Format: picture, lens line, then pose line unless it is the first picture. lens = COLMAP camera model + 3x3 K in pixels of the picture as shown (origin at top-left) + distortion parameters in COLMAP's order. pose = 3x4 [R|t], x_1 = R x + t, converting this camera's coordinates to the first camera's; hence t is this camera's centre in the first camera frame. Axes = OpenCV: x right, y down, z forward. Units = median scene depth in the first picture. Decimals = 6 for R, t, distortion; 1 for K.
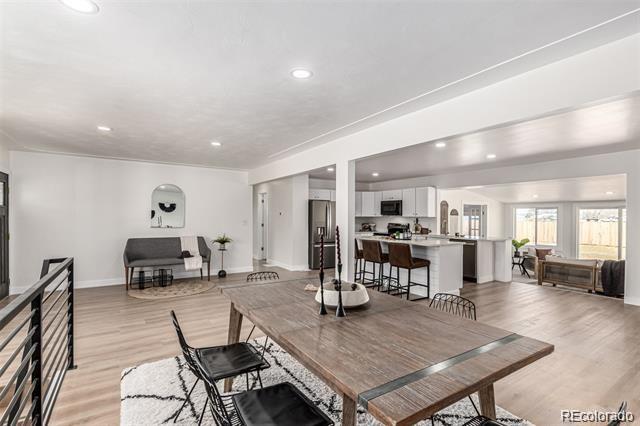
lens RADIAL K [[305.2, 0, 320.5], [0, 305.2, 215.7], [0, 0, 1]] dist [0.026941, 0.000000]
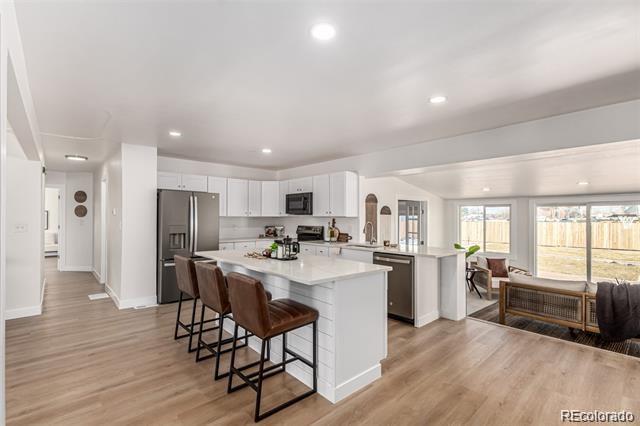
lens RADIAL K [[295.2, 0, 320.0], [0, 295.2, 213.0], [0, 0, 1]] dist [0.028049, 0.000073]
pose [[0.987836, -0.000099, 0.155498, 0.187885], [0.001965, 0.999928, -0.011847, 0.003523], [-0.155485, 0.012008, 0.987765, 0.361174]]
